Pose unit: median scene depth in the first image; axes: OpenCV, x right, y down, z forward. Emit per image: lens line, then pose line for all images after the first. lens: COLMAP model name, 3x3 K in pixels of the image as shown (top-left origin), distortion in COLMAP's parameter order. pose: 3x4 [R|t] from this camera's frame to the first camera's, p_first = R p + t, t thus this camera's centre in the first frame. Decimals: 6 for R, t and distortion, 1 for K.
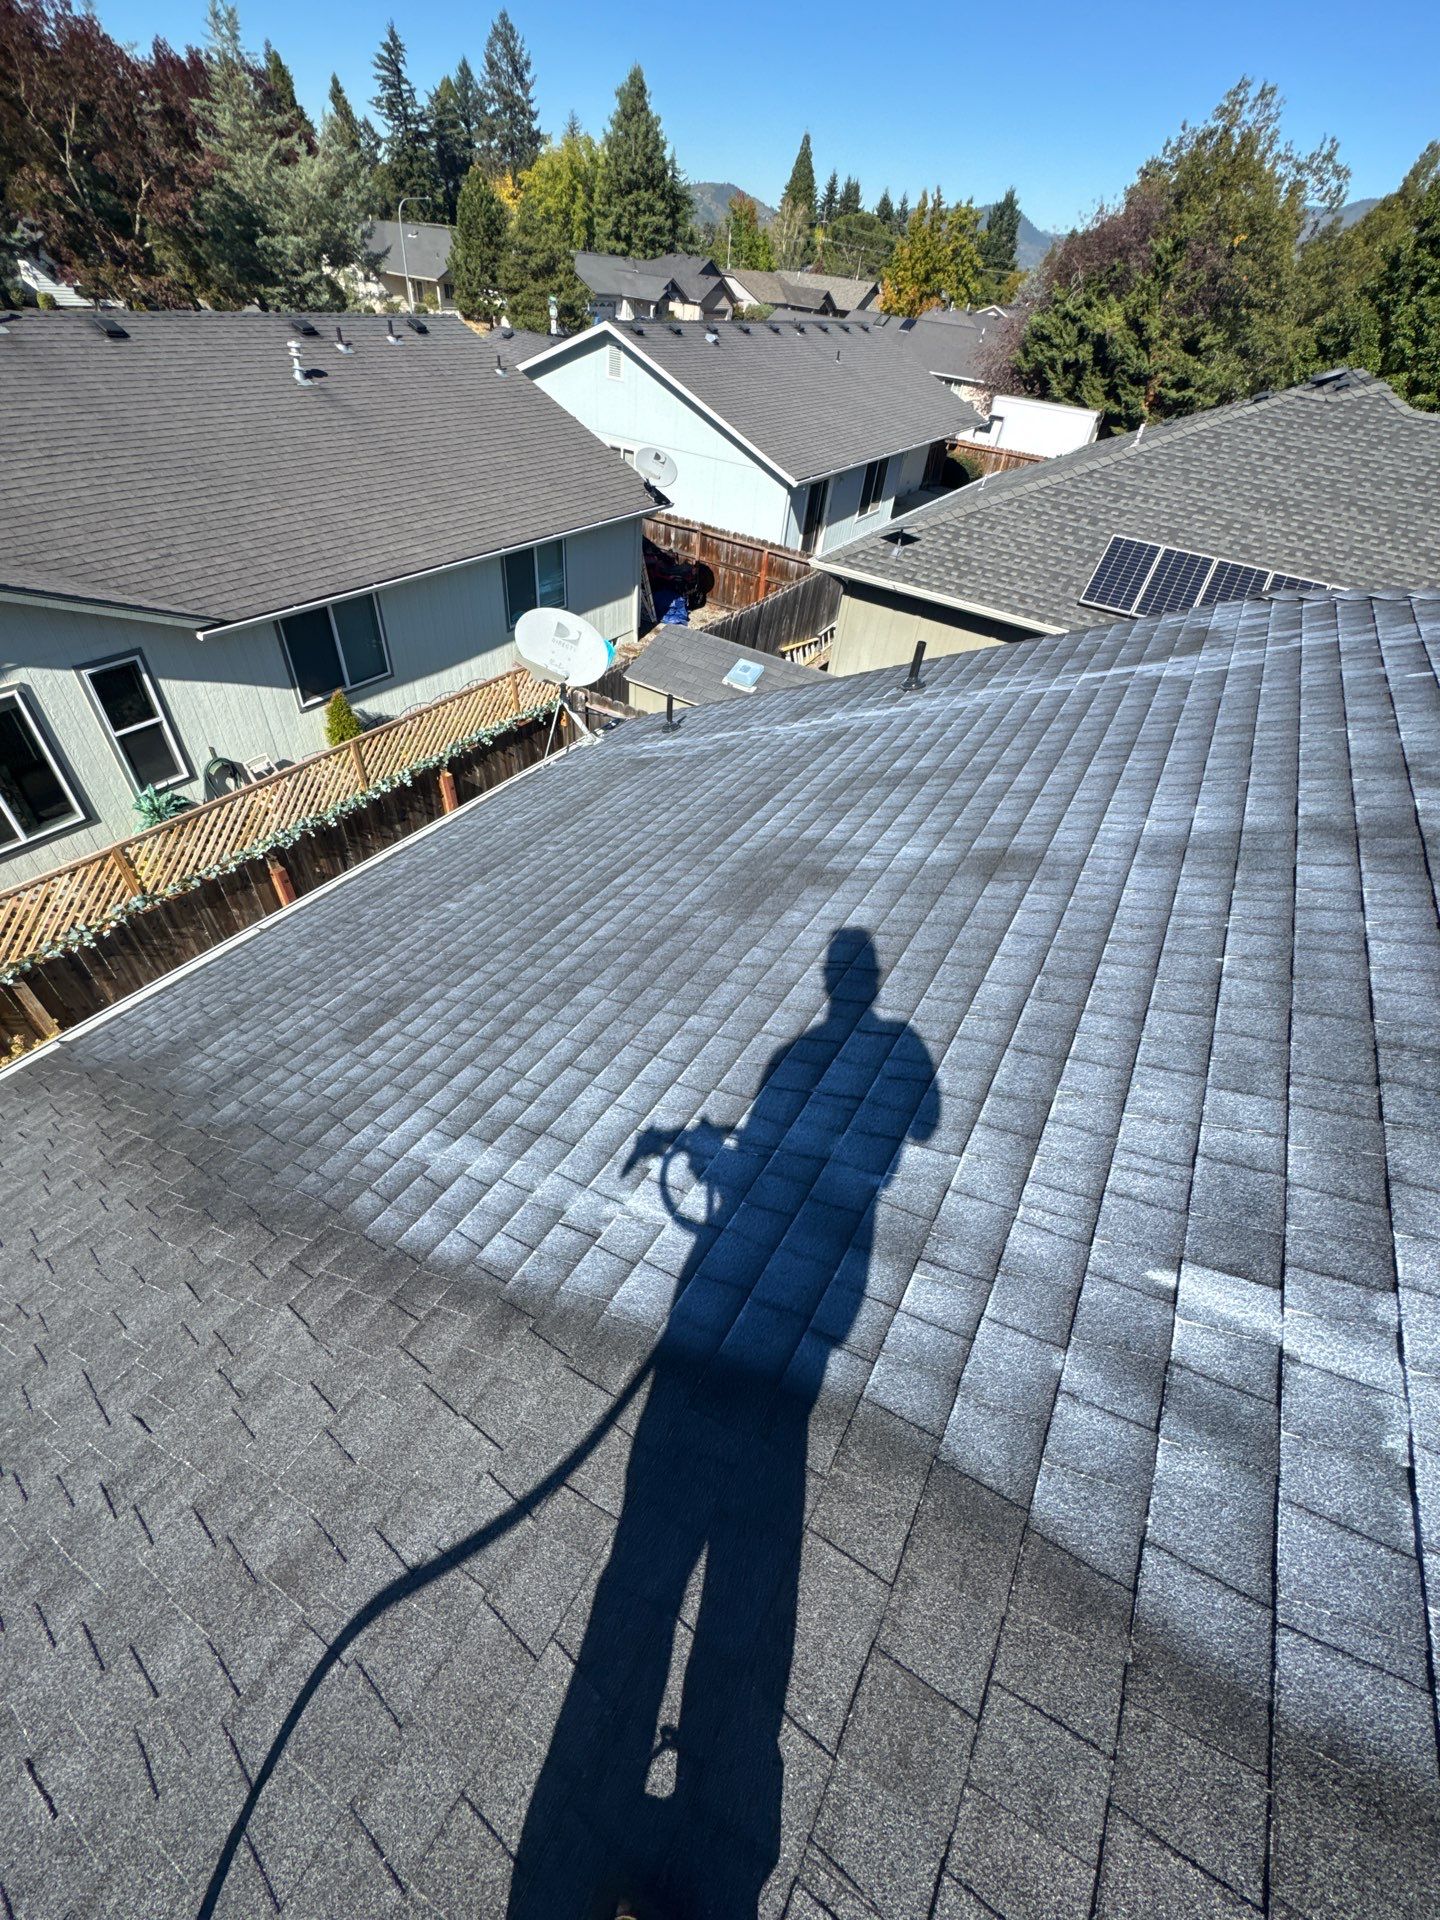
lens RADIAL K [[772.8, 0, 716.3], [0, 772.8, 957.8], [0, 0, 1]] dist [-0.003215, 0.000305]
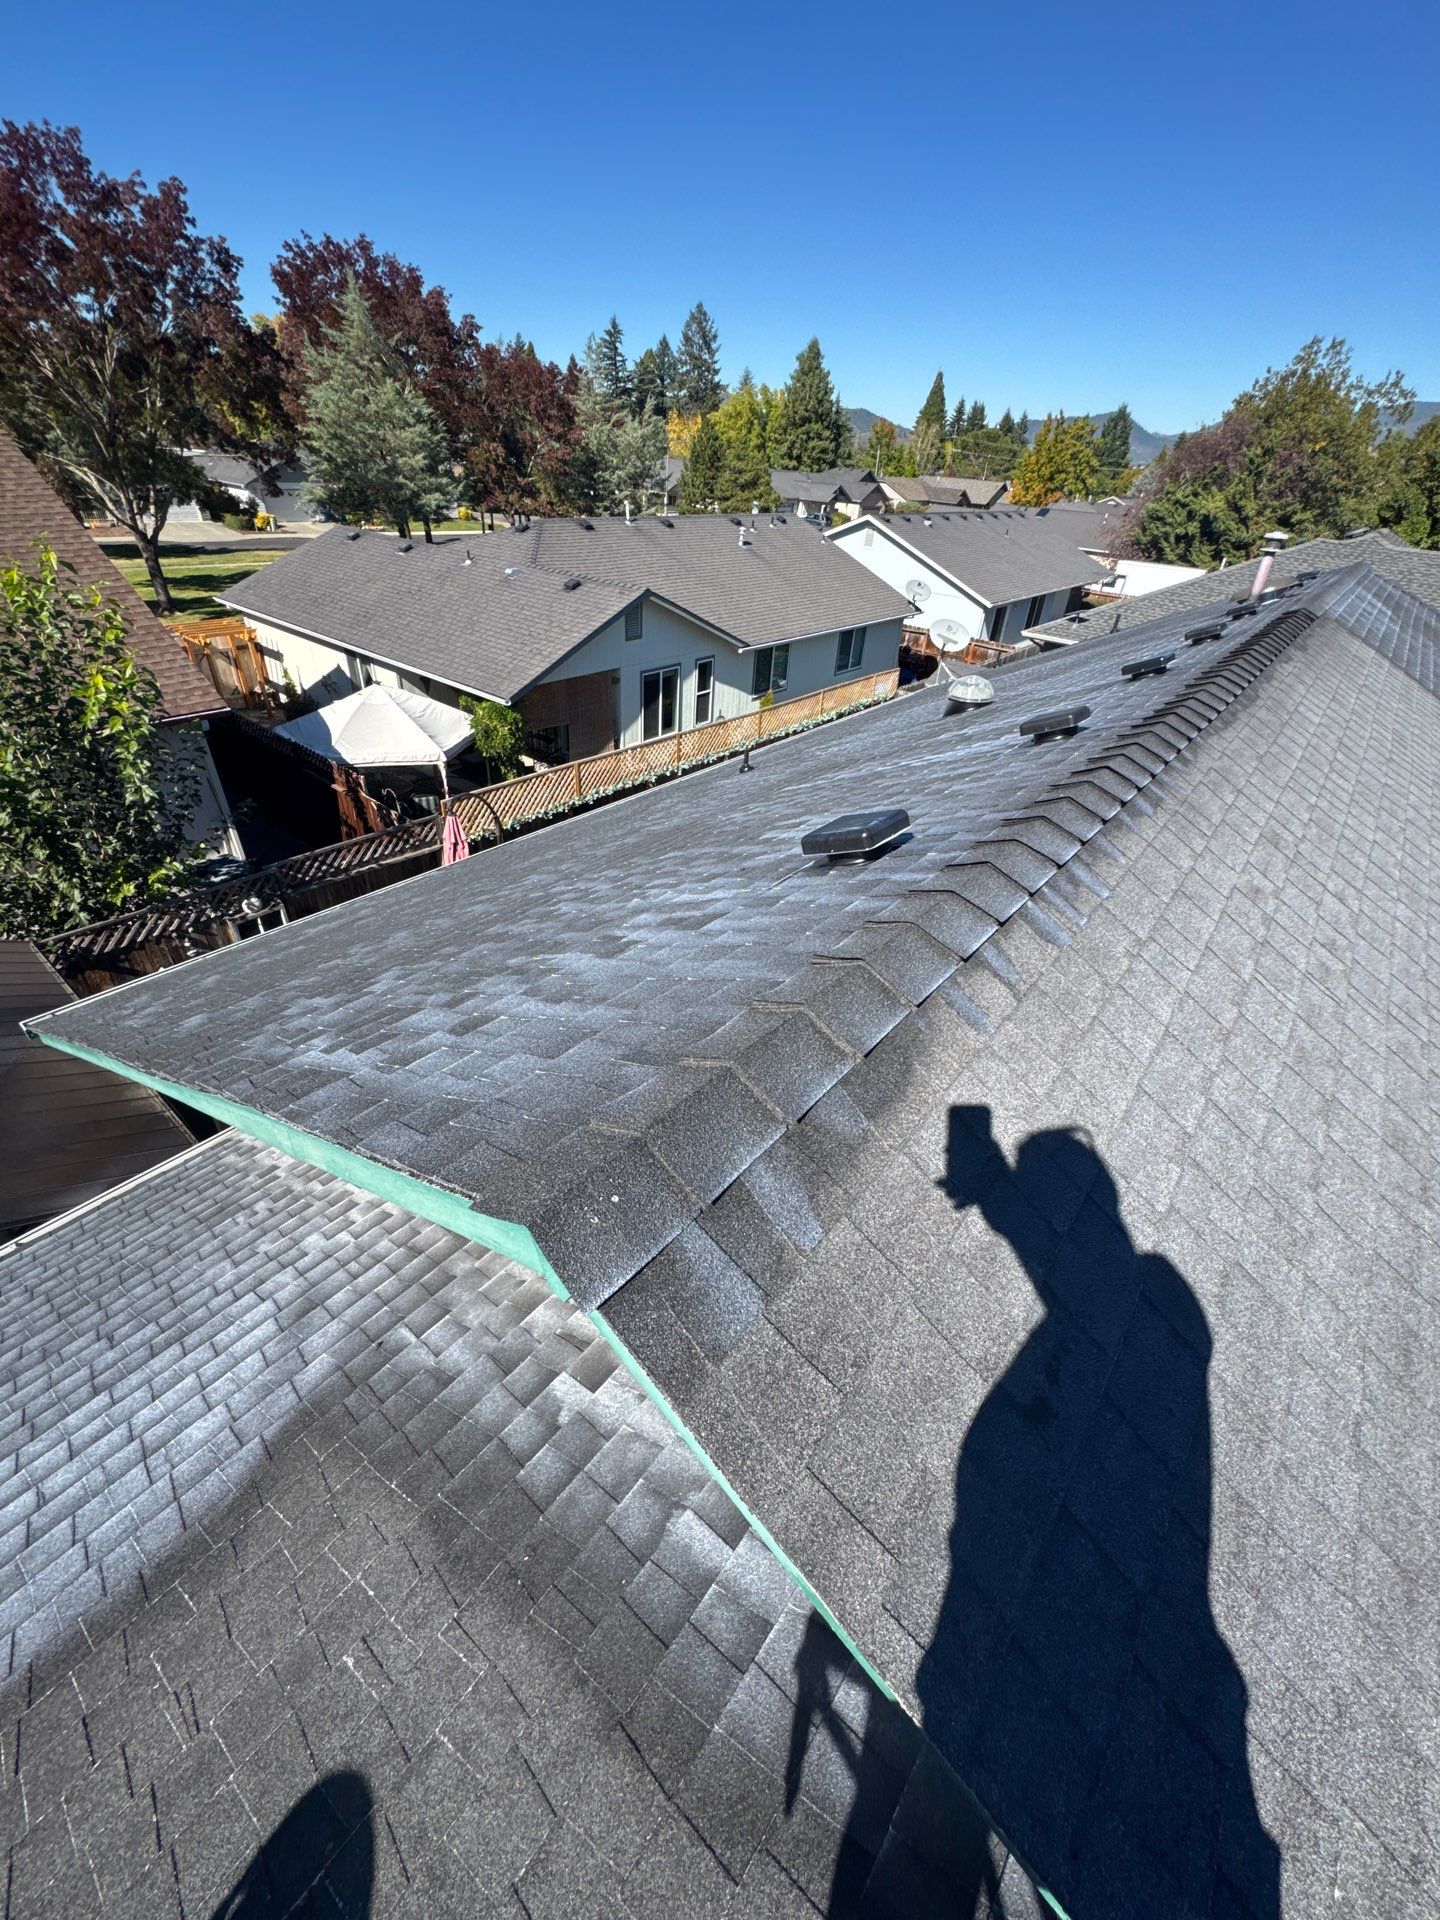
lens RADIAL K [[763.6, 0, 719.9], [0, 763.6, 962.7], [0, 0, 1]] dist [-0.003507, -0.000536]
pose [[0.989879, 0.048273, -0.133454, -0.087545], [-0.069159, 0.985238, -0.156598, 0.162933], [0.123924, 0.164243, 0.978605, -0.196868]]
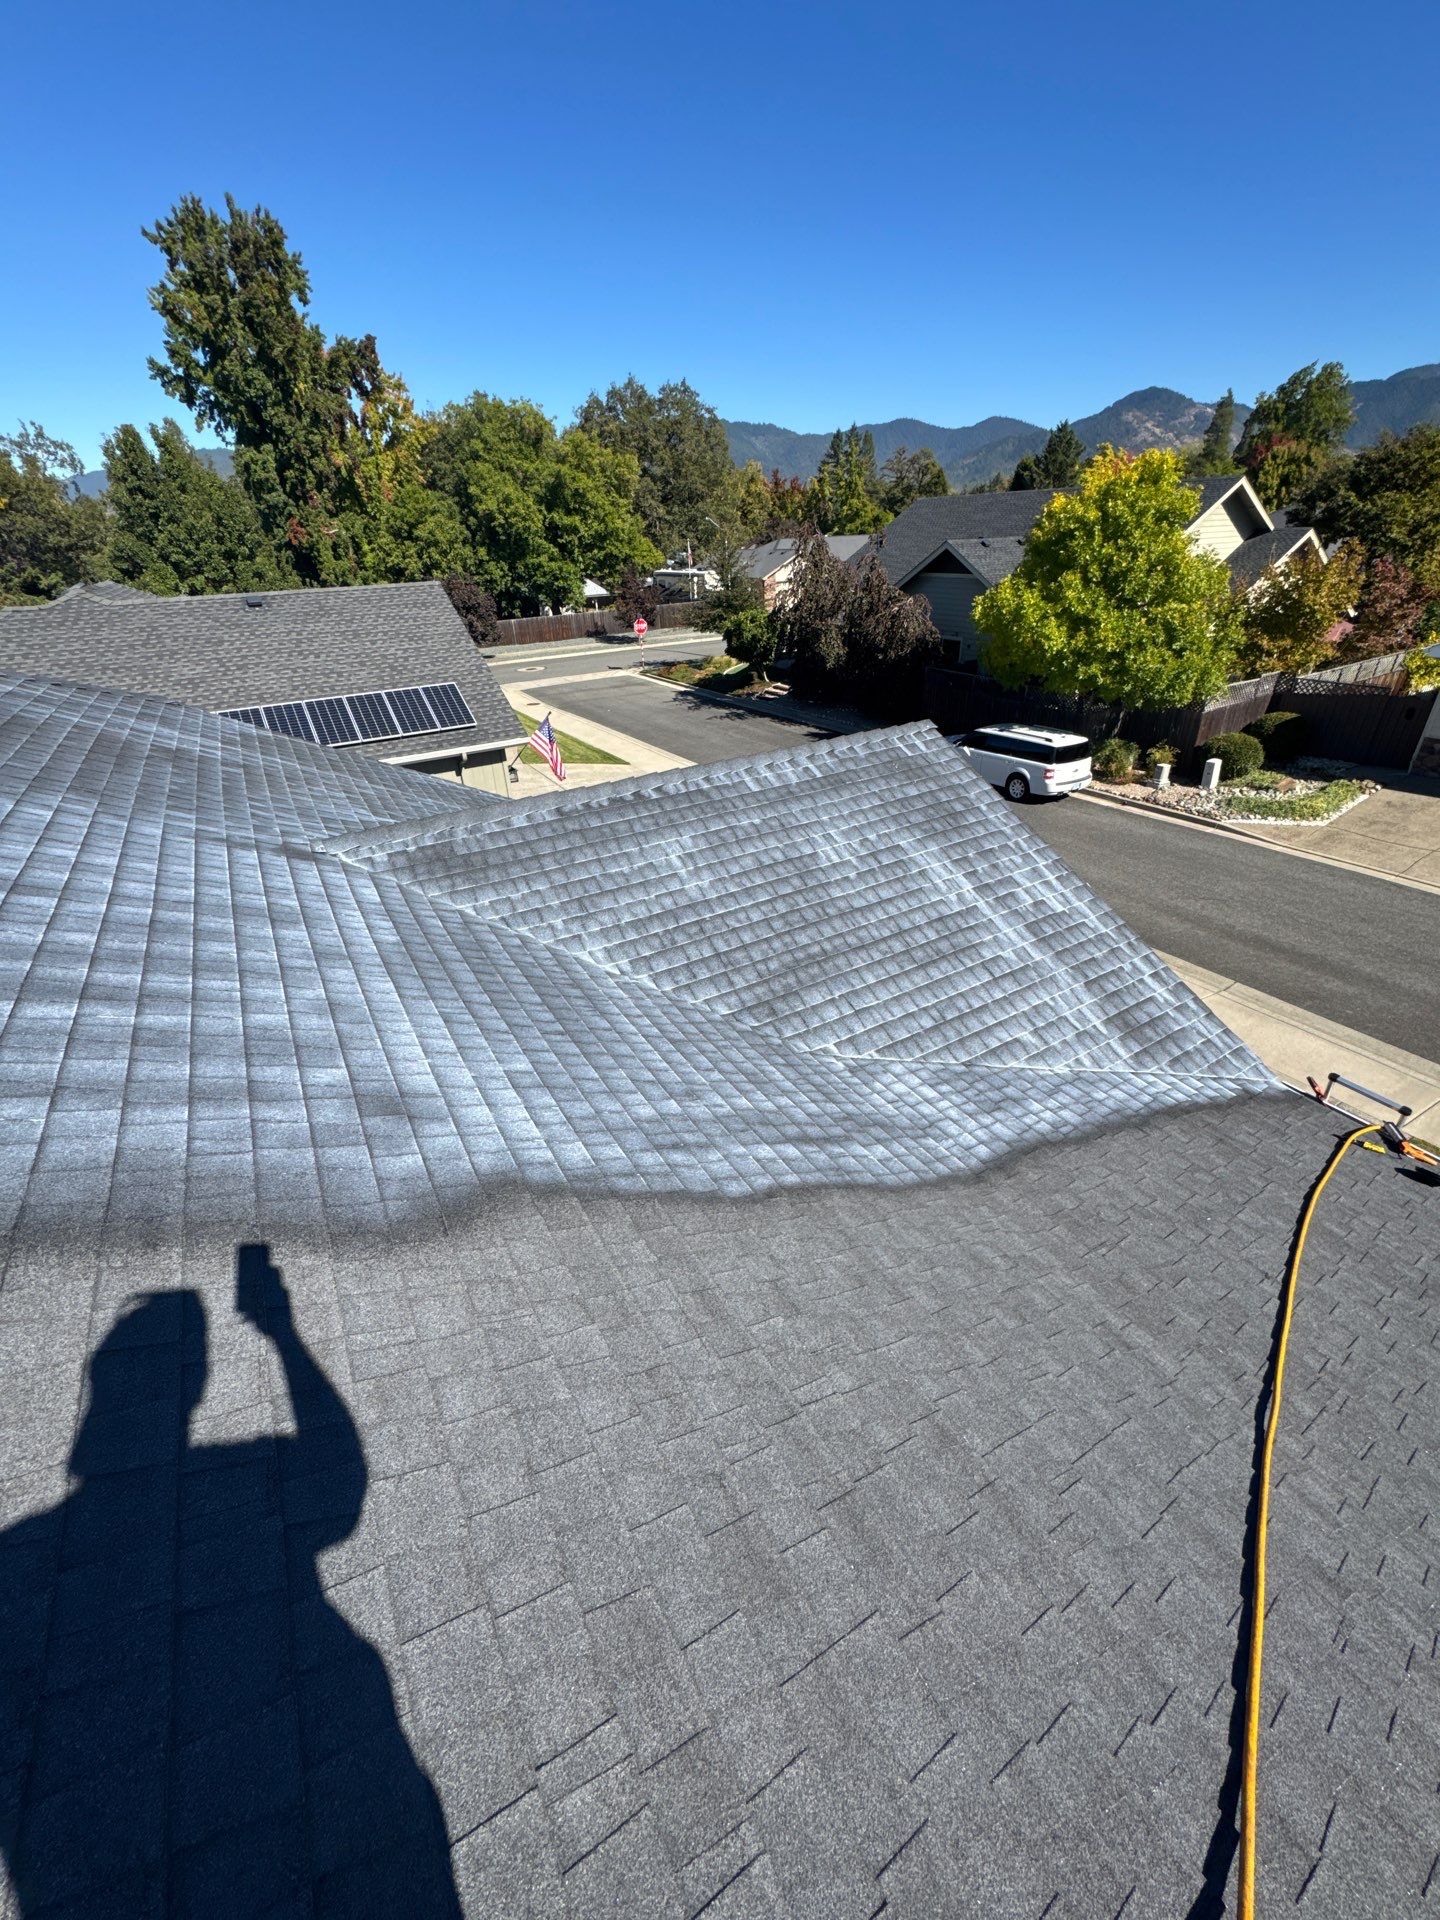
lens RADIAL K [[770.3, 0, 726.8], [0, 770.3, 957.8], [0, 0, 1]] dist [-0.002944, 0.000083]
pose [[0.463042, -0.525516, 0.713740, 0.036968], [0.657899, 0.743398, 0.120538, 0.082306], [-0.593937, 0.413755, 0.689961, -0.083897]]
